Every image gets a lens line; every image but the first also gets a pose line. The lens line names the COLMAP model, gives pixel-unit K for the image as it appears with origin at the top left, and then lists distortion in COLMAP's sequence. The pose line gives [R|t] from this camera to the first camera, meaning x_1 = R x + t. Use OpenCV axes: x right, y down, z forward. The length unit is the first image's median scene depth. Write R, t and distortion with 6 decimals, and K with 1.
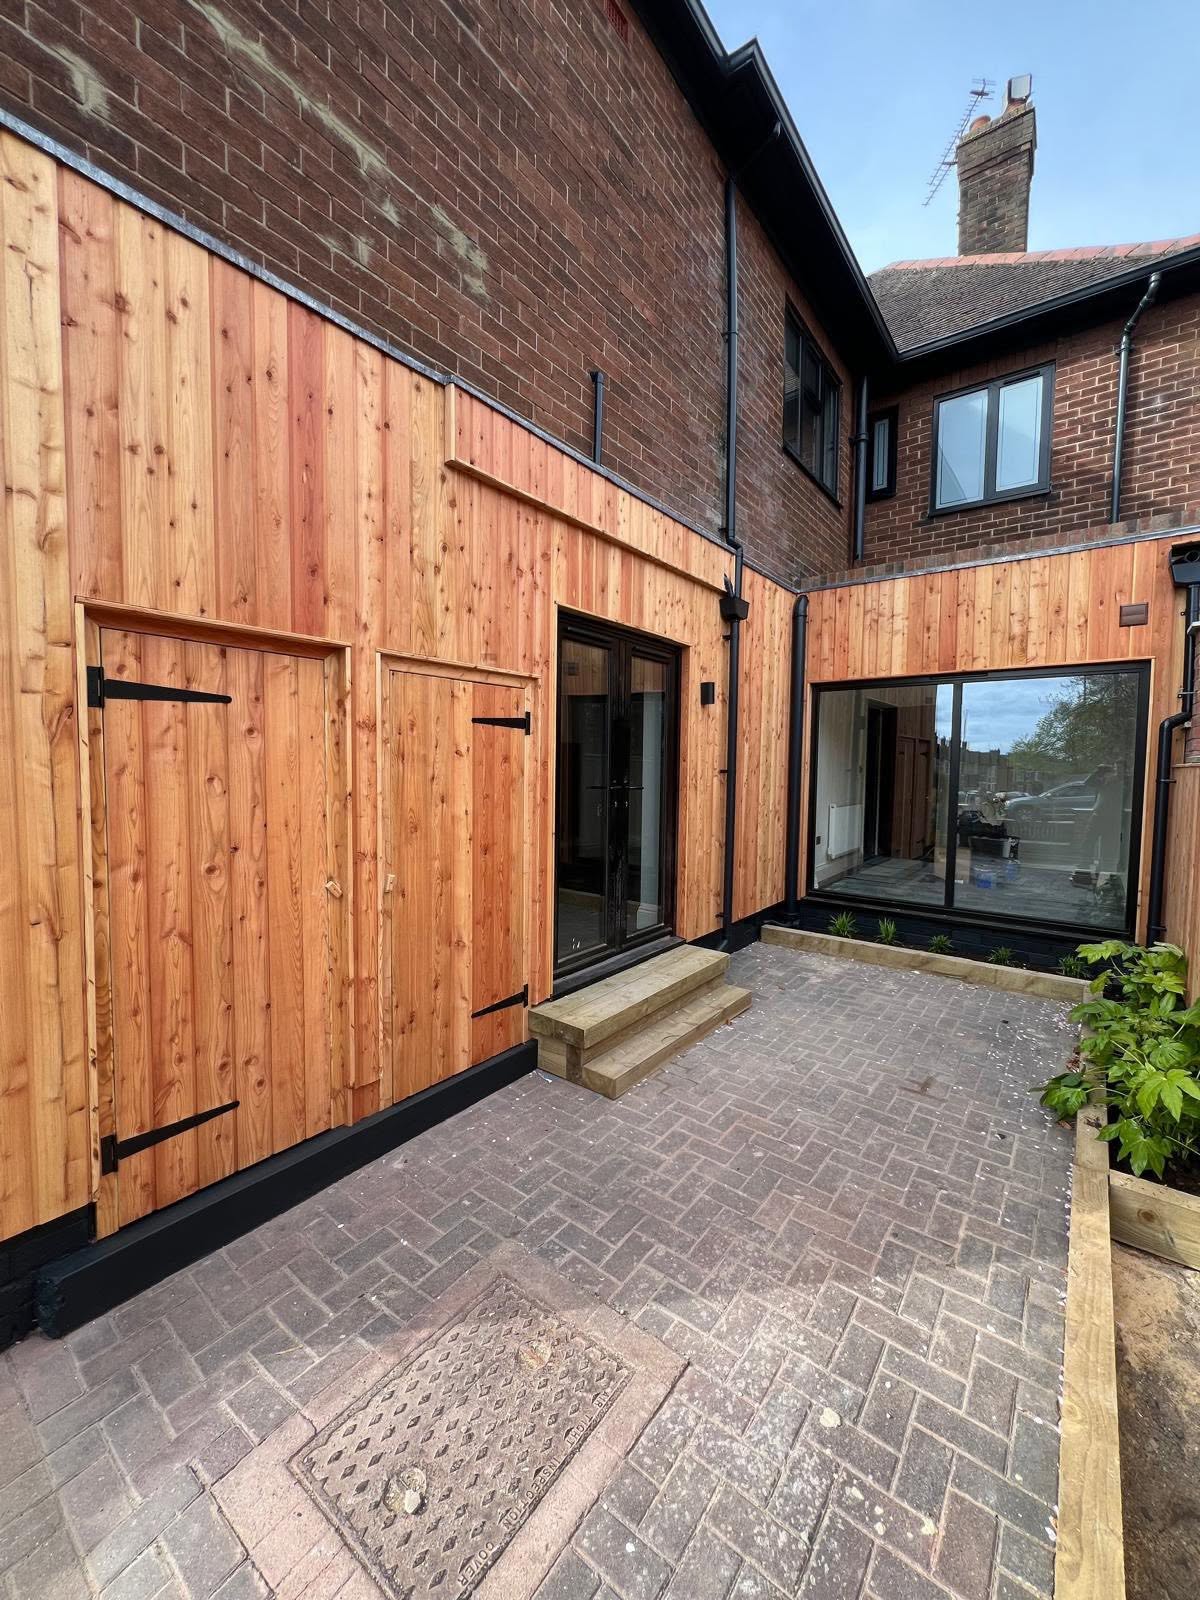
lens RADIAL K [[638.2, 0, 601.5], [0, 638.2, 798.7], [0, 0, 1]] dist [-0.000702, -0.000263]
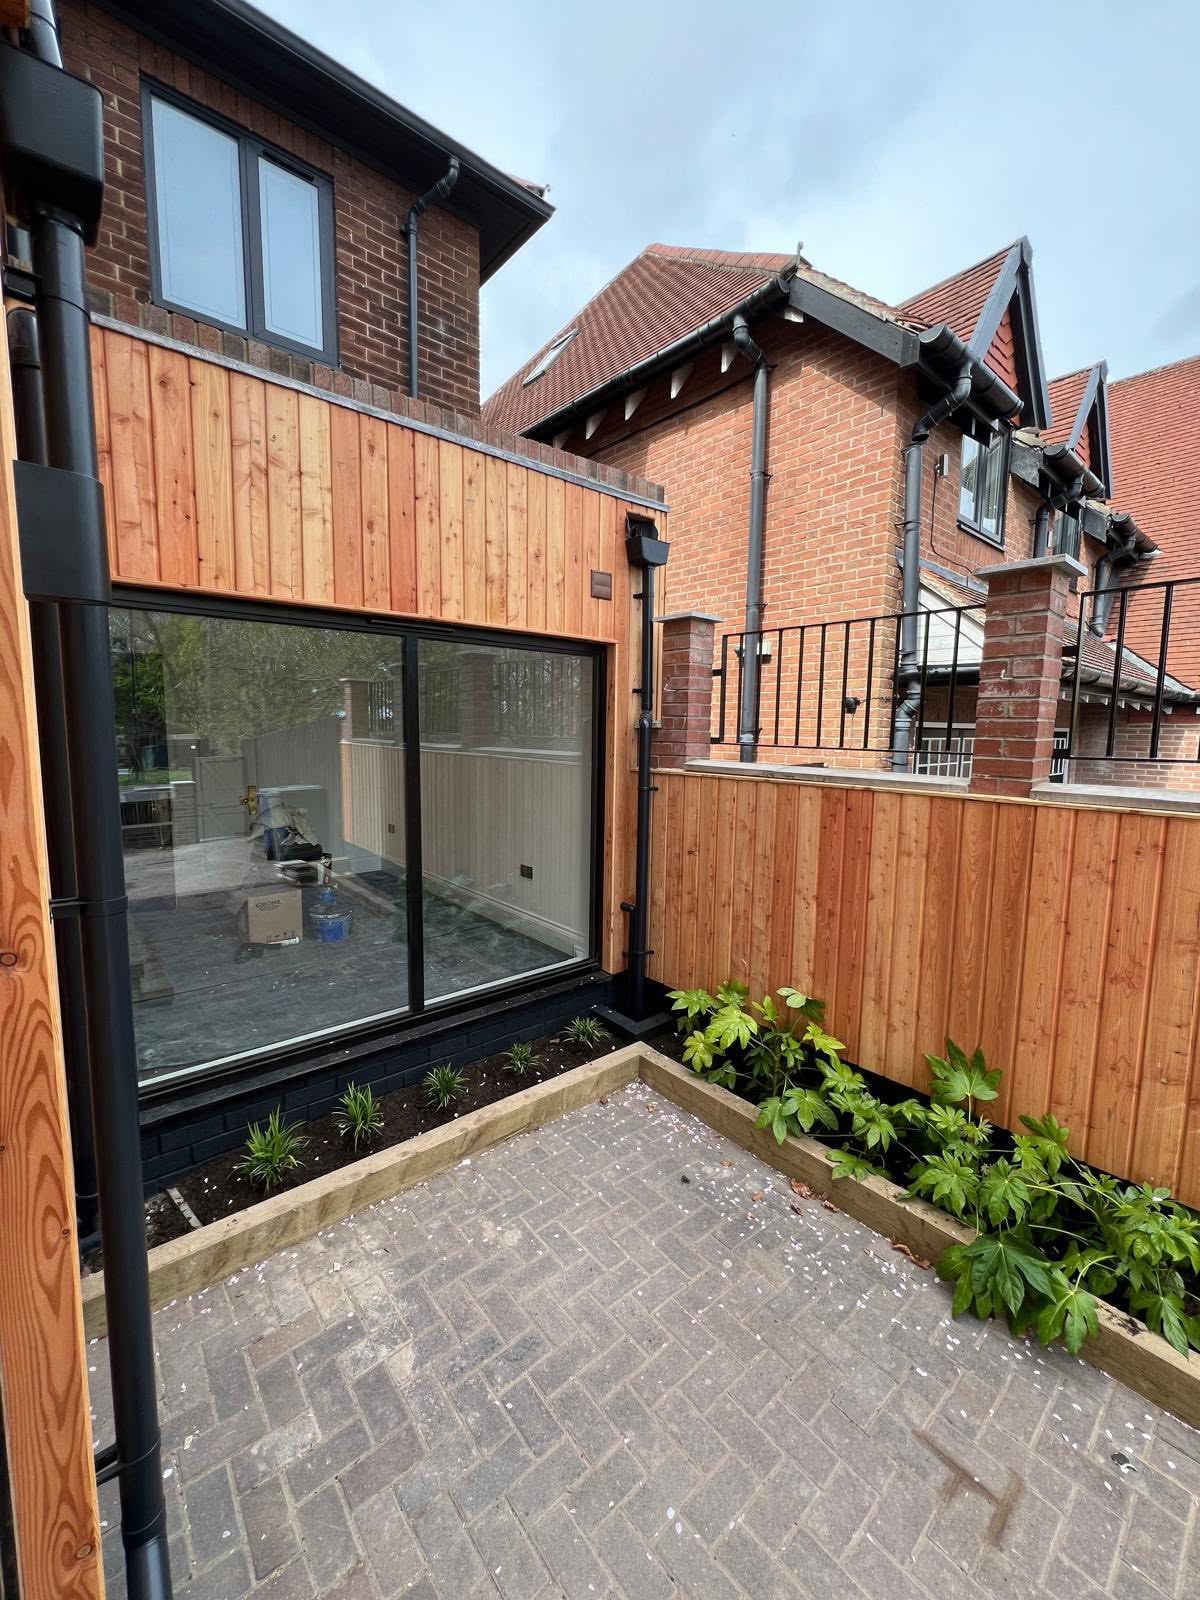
lens RADIAL K [[638.2, 0, 602.2], [0, 638.2, 793.1], [0, 0, 1]] dist [-0.000702, -0.000263]
pose [[0.197442, -0.112542, 0.973833, 0.012078], [0.042098, 0.993445, 0.106274, -0.100213], [-0.979410, 0.020013, 0.200885, 0.757254]]
